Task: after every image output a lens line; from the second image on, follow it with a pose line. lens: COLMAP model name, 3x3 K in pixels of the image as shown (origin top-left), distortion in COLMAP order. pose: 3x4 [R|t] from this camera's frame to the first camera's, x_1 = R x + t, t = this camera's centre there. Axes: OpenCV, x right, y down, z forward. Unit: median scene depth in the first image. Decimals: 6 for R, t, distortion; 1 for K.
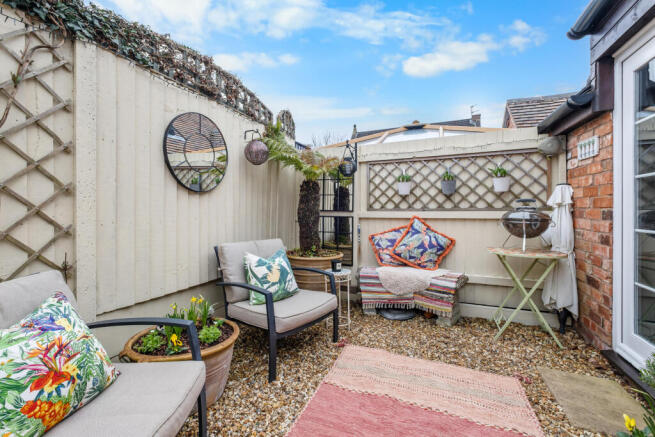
lens RADIAL K [[296.1, 0, 327.5], [0, 296.1, 218.5], [0, 0, 1]] dist [-0.000659, -0.000171]
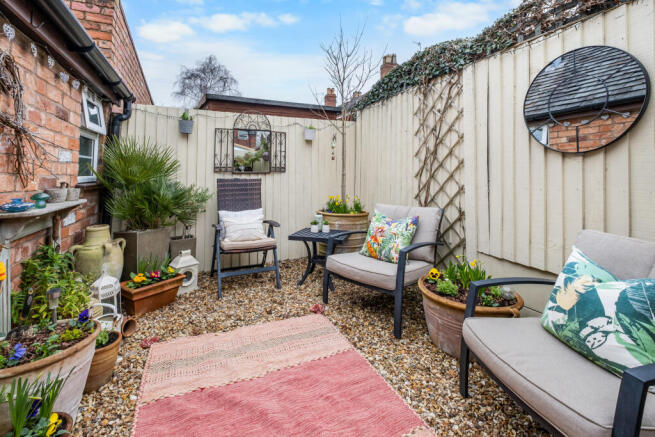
lens RADIAL K [[296.1, 0, 327.5], [0, 296.1, 218.5], [0, 0, 1]] dist [-0.000659, -0.000171]
pose [[-0.674464, 0.111593, -0.729826, 0.712208], [-0.037286, 0.982102, 0.184624, -0.066623], [0.737366, 0.151734, -0.658231, 1.324572]]
